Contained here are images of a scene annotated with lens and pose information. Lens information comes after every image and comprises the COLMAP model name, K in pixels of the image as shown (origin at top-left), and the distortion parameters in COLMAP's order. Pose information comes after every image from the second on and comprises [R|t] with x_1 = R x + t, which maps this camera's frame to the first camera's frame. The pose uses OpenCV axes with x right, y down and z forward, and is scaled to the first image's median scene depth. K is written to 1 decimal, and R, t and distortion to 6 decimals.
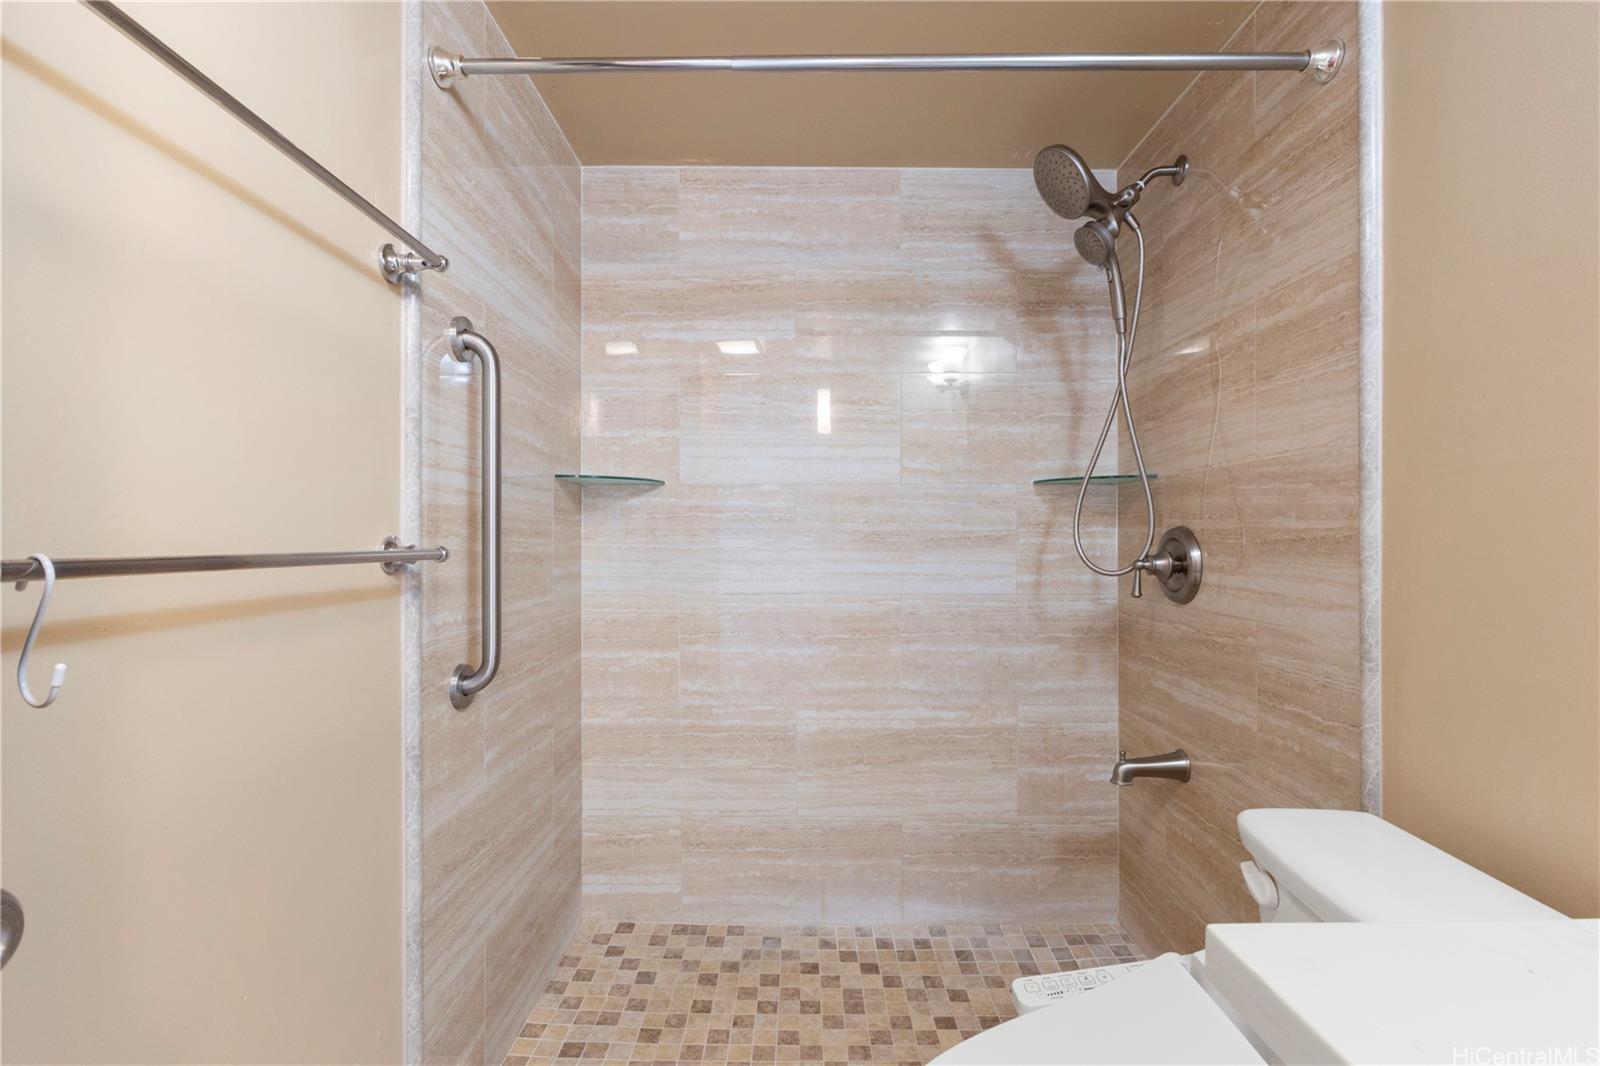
lens RADIAL K [[717.0, 0, 803.9], [0, 717.0, 535.9], [0, 0, 1]] dist [-0.007079, 0.000067]
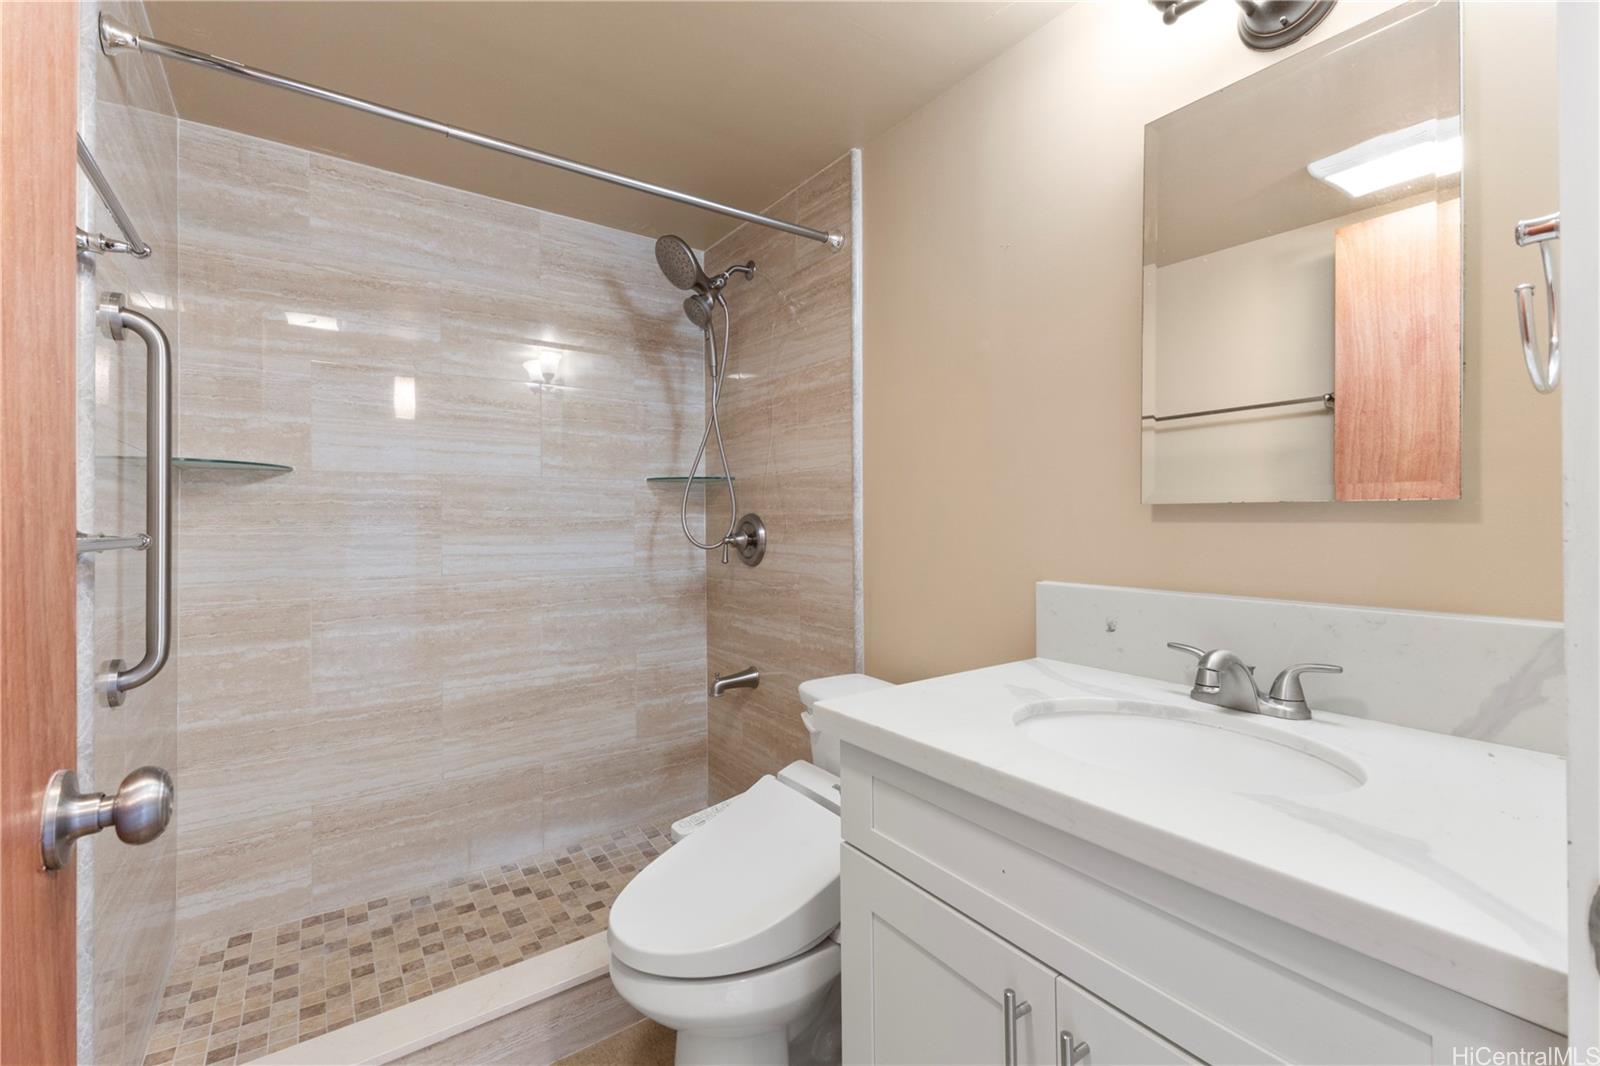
lens RADIAL K [[697.9, 0, 799.3], [0, 697.9, 523.4], [0, 0, 1]] dist [0.009278, -0.001133]
pose [[0.815163, -0.007891, 0.579178, -0.188053], [0.007148, 0.999968, 0.003563, 0.001950], [-0.579188, 0.001235, 0.815193, -0.188064]]
